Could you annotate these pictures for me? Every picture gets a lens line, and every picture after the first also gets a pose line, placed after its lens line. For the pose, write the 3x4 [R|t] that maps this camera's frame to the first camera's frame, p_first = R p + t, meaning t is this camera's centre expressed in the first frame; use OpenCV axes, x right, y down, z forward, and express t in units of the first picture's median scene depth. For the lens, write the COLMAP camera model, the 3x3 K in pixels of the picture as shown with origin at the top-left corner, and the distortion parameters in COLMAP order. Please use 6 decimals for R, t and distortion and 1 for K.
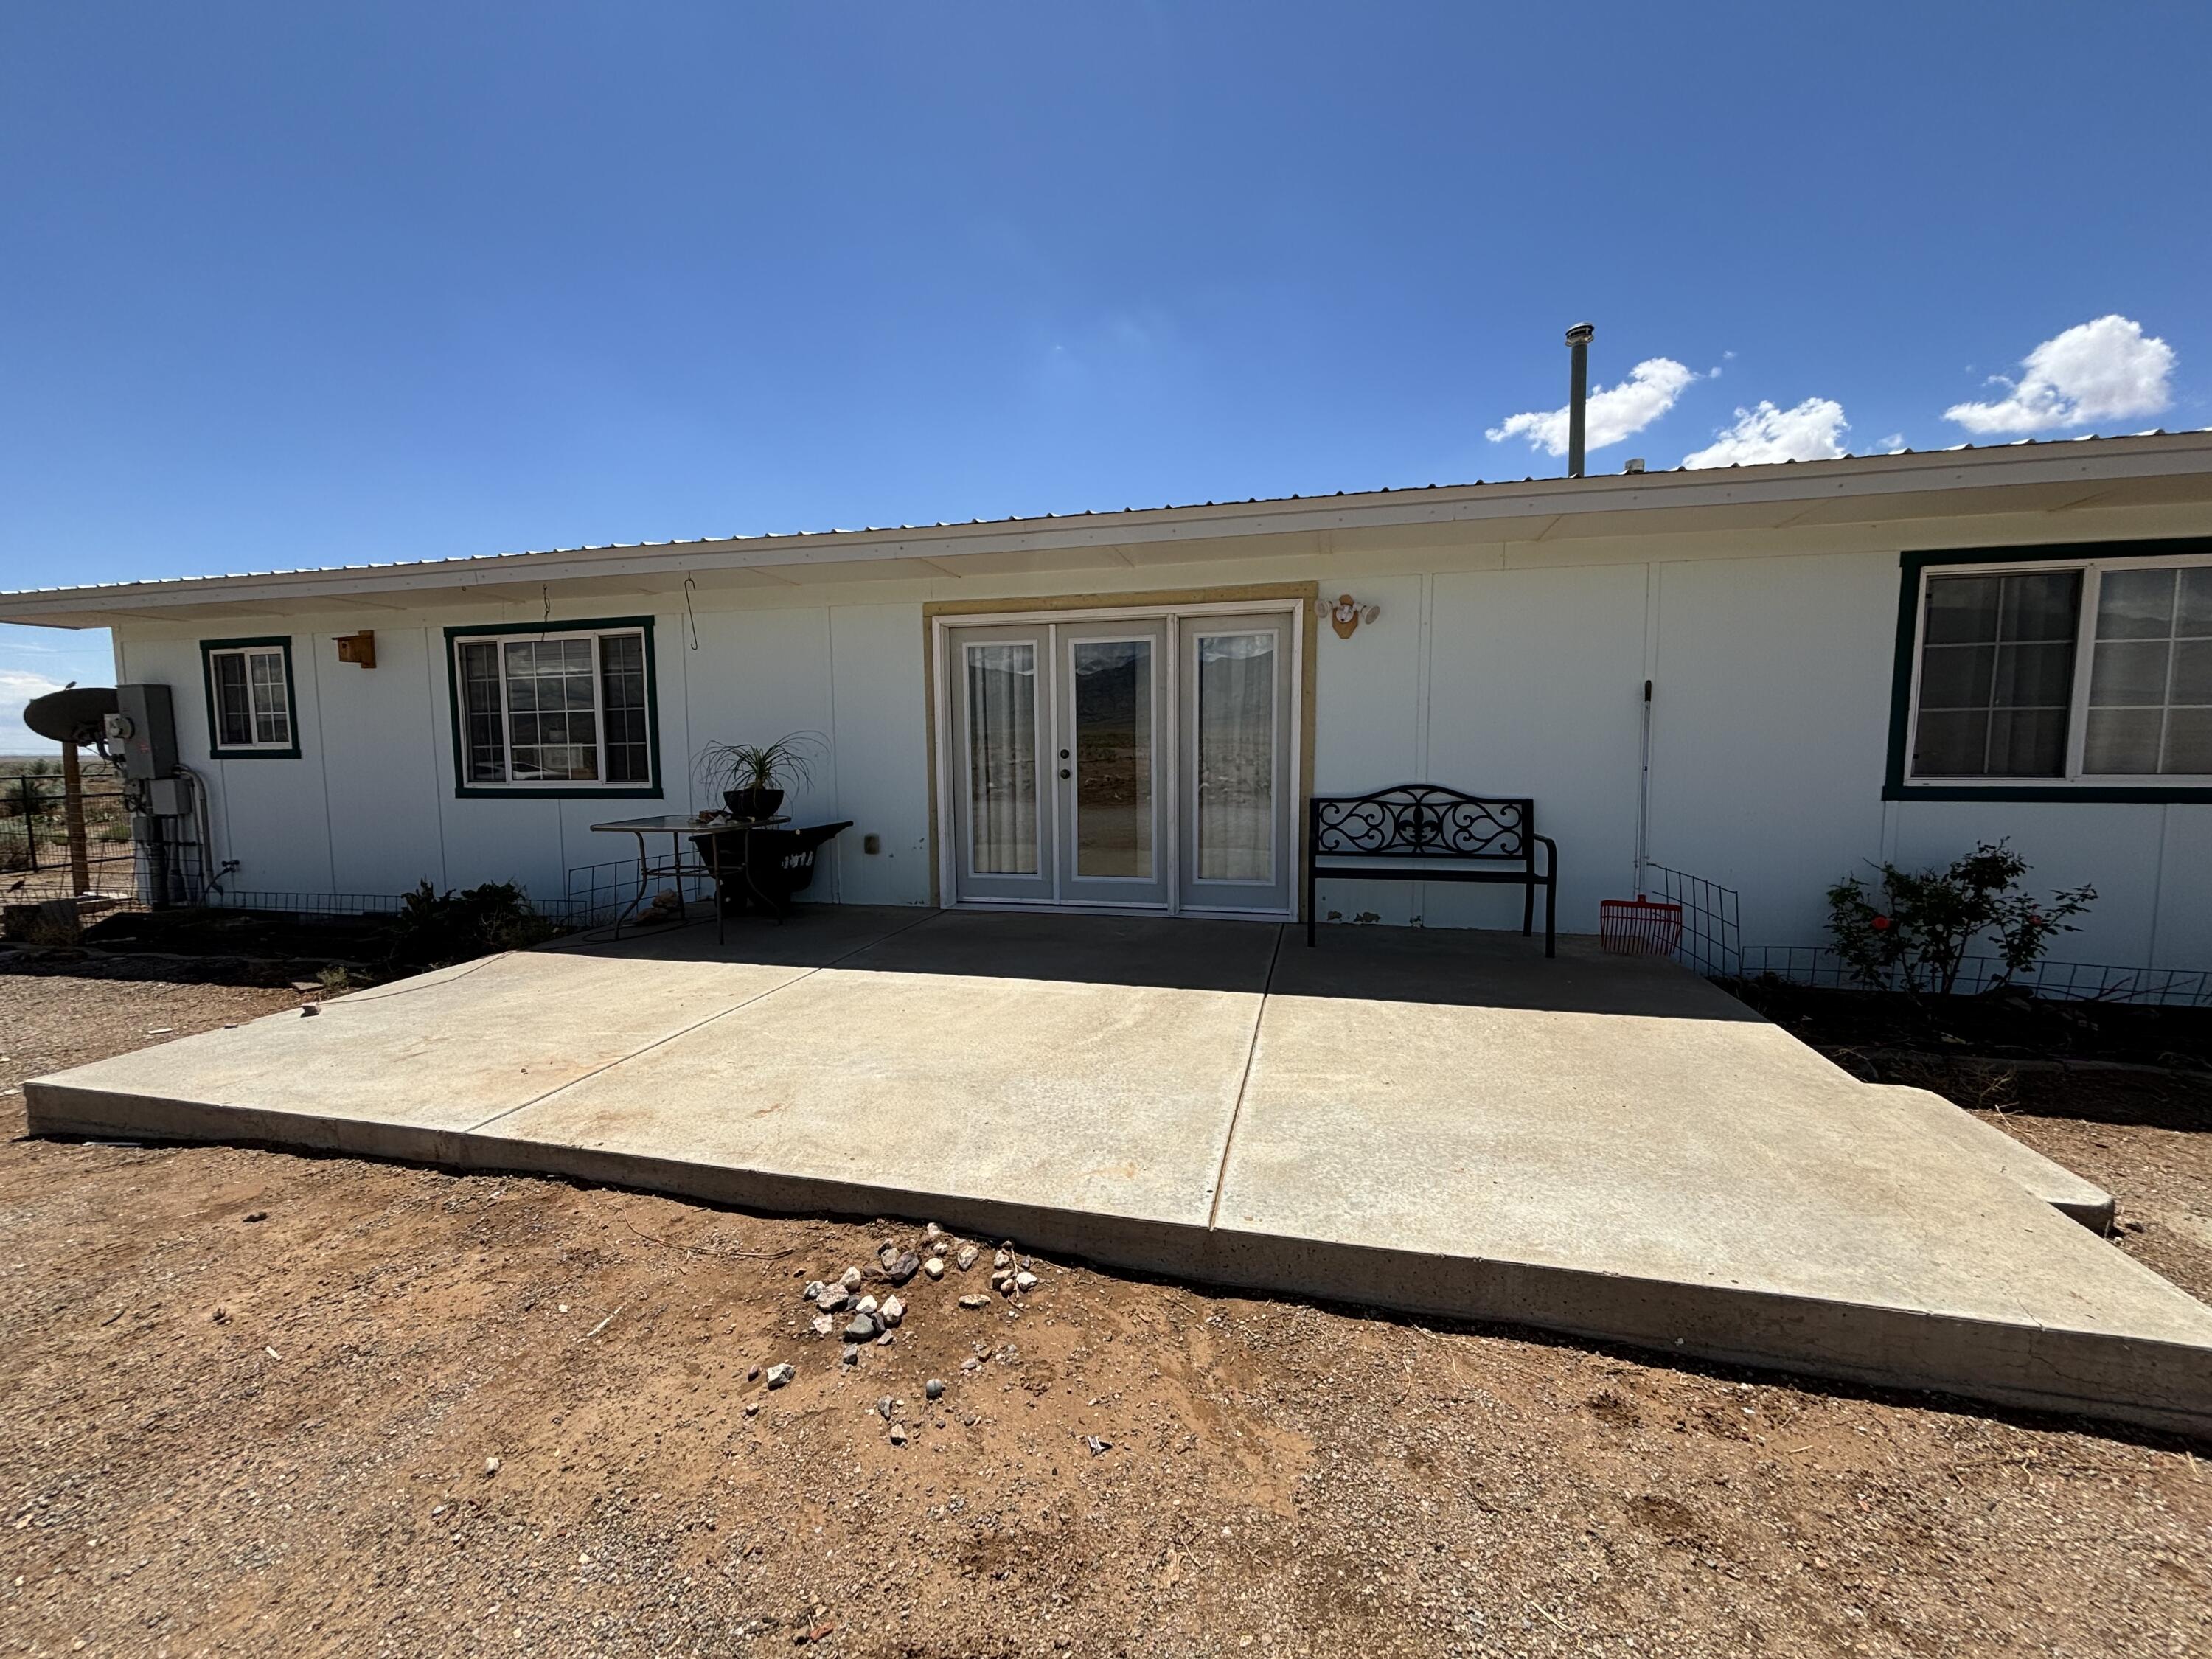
lens RADIAL K [[890.9, 0, 1106.0], [0, 890.9, 829.5], [0, 0, 1]] dist [-0.001523, -0.000188]
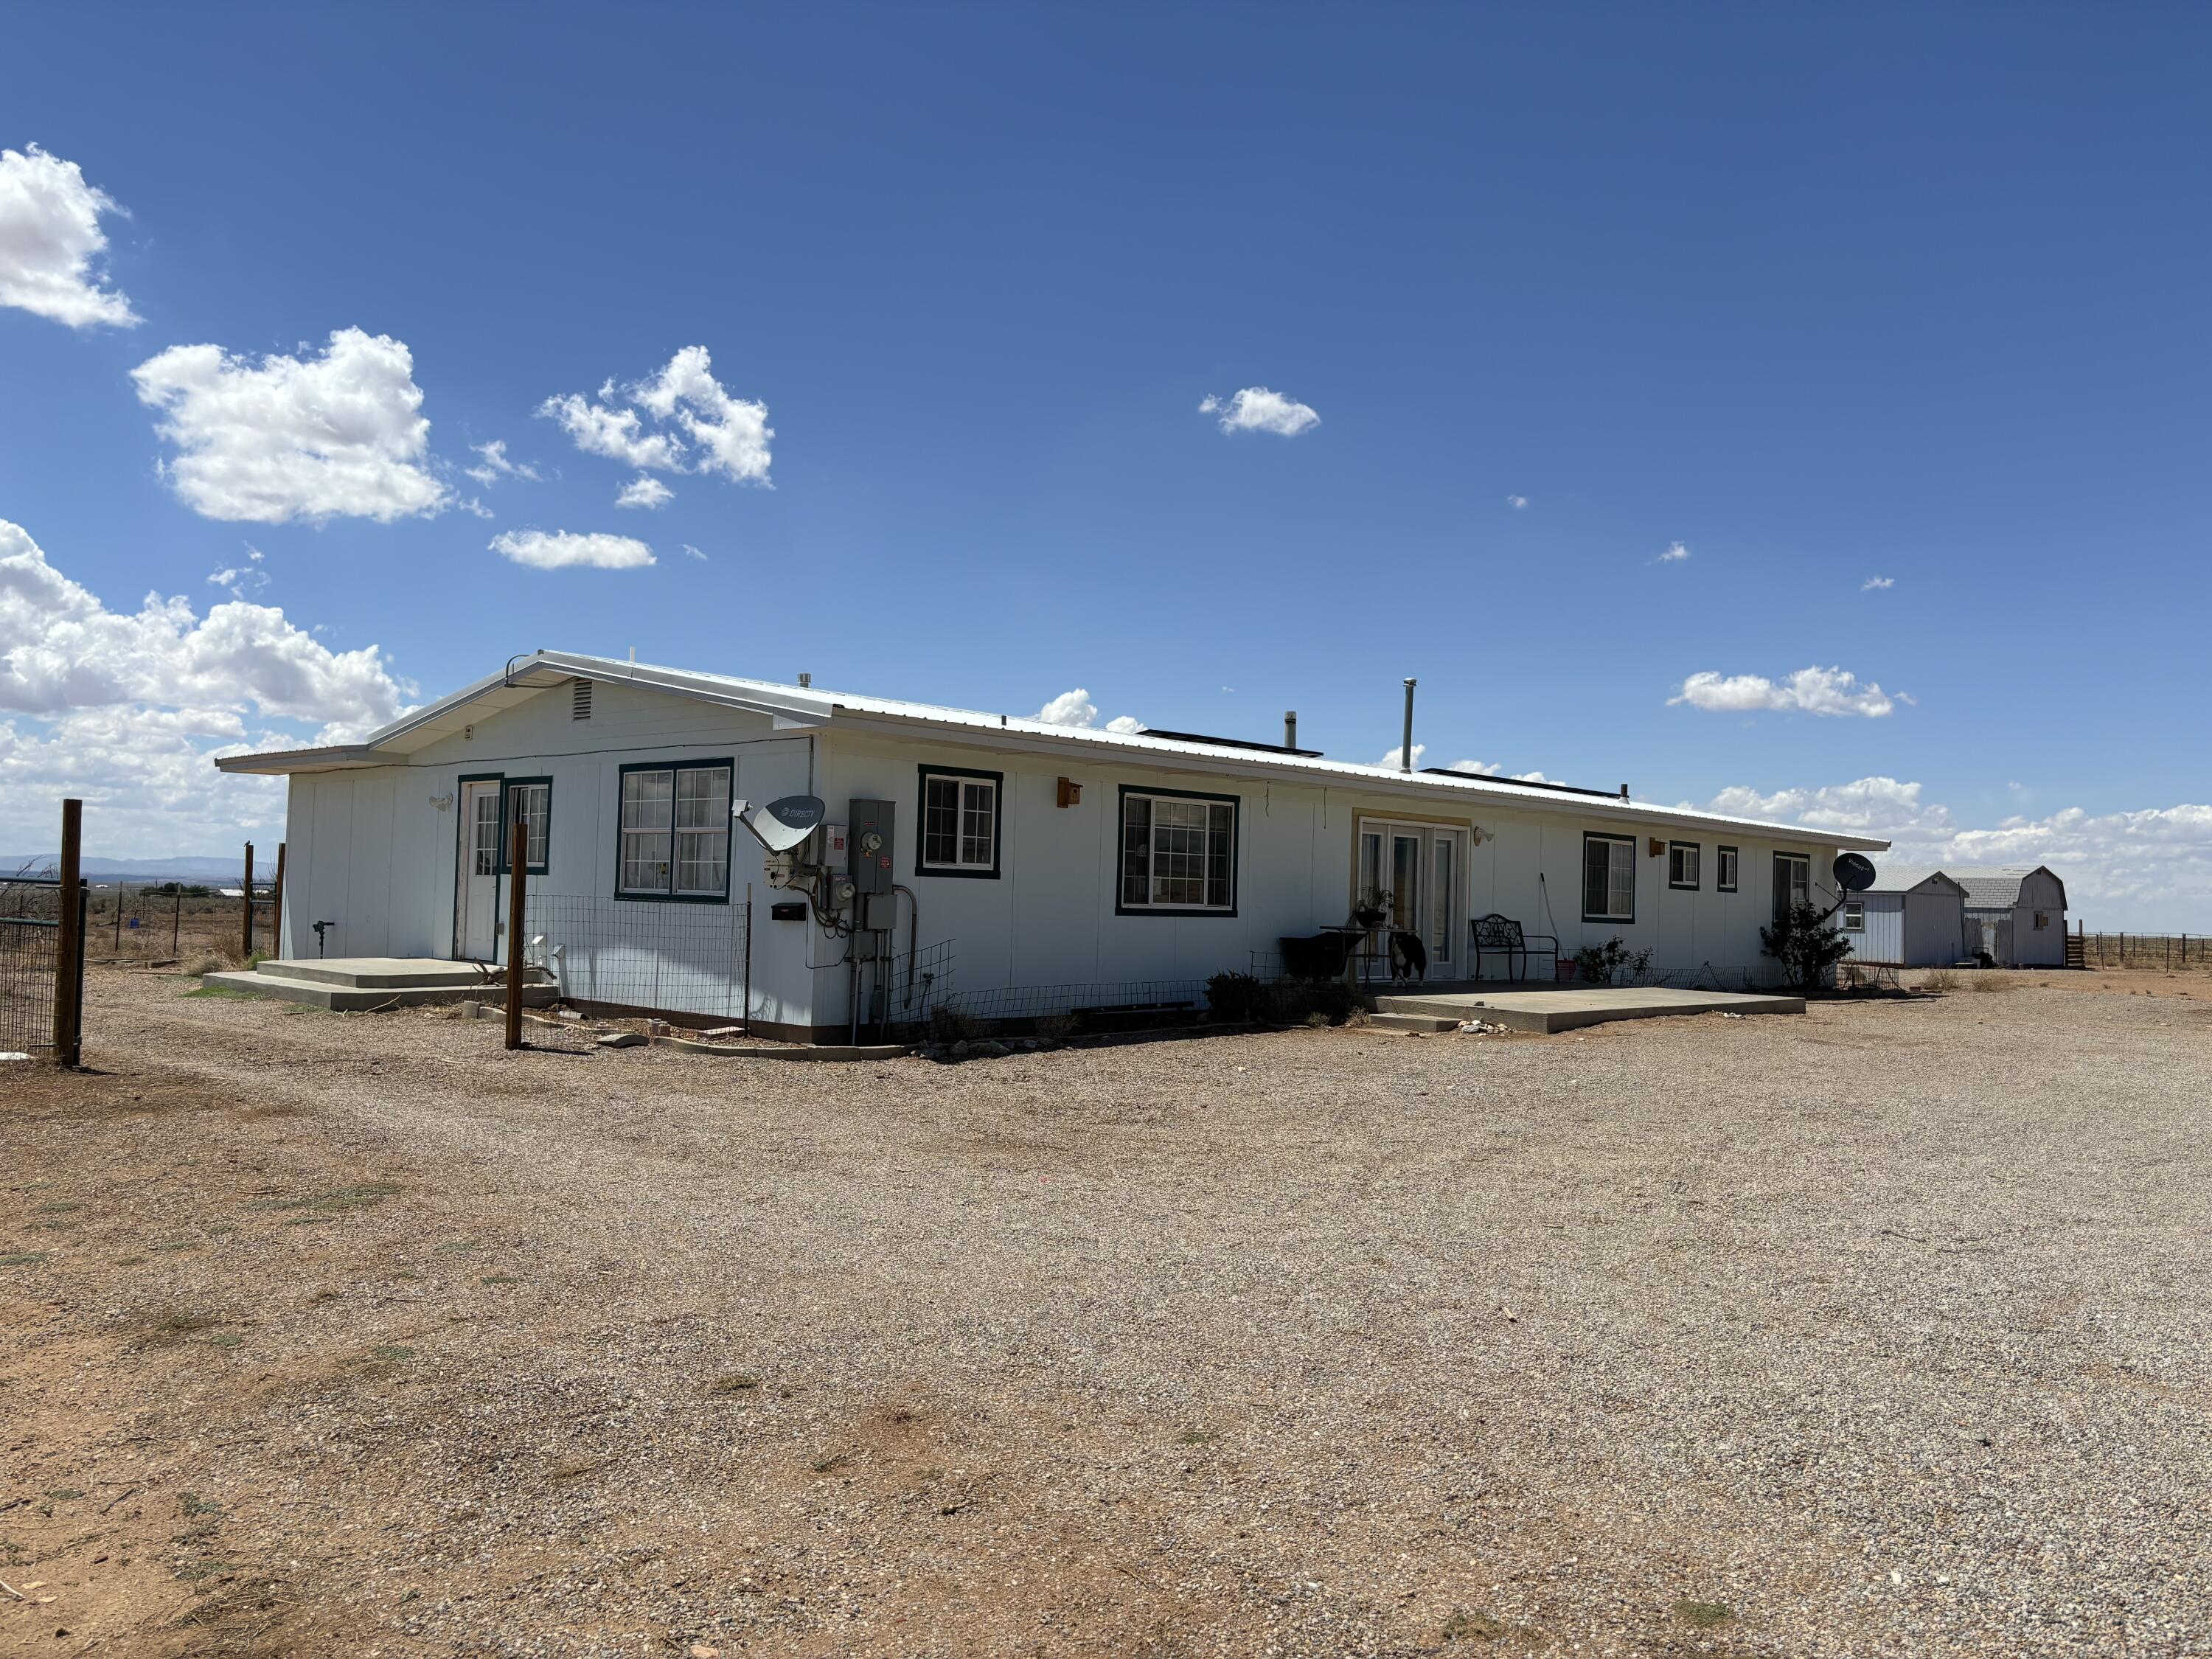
lens RADIAL K [[1691.8, 0, 1106.0], [0, 1691.8, 829.5], [0, 0, 1]] dist [0.091644, -0.116520]
pose [[0.492445, 0.059641, 0.868298, -2.964142], [0.049232, 0.994143, -0.096207, 0.077985], [-0.868950, 0.090125, 0.486624, -0.184617]]
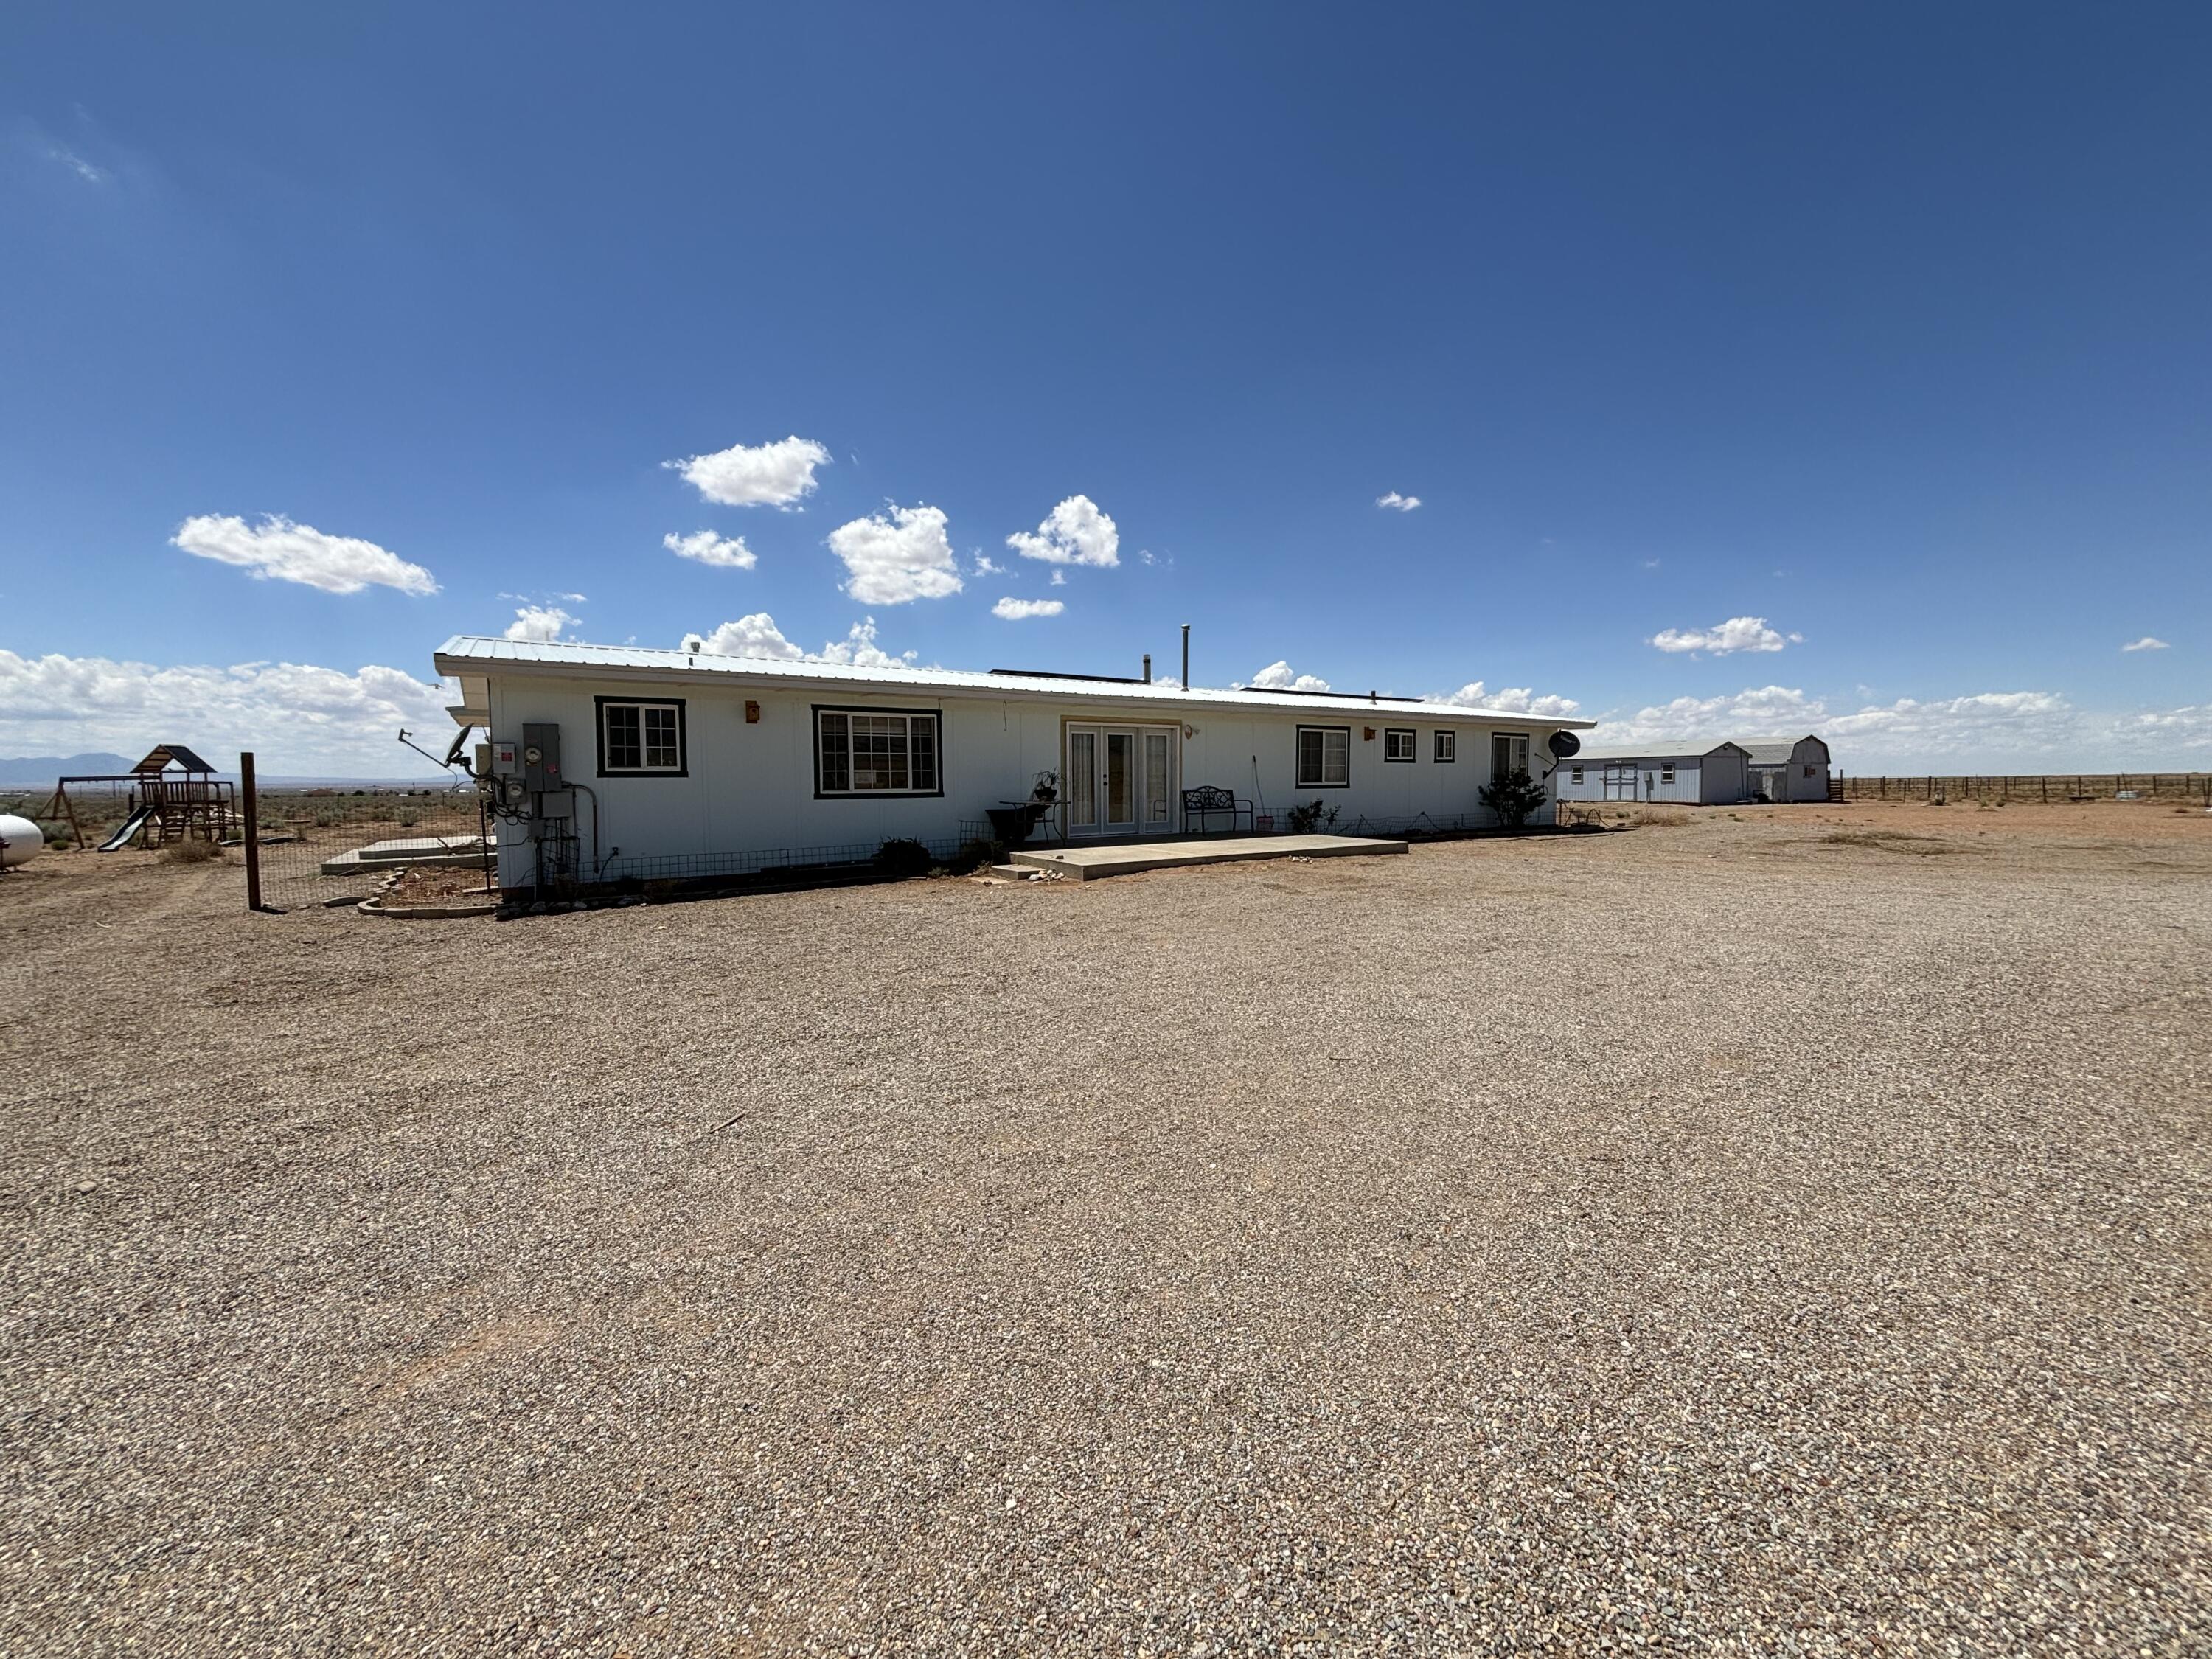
lens RADIAL K [[894.5, 0, 1106.0], [0, 894.5, 829.5], [0, 0, 1]] dist [0.013536, -0.003628]
pose [[0.667372, -0.036902, 0.743809, -1.742851], [0.071311, 0.997349, -0.014503, 0.095949], [-0.741302, 0.062721, 0.668235, -0.651549]]
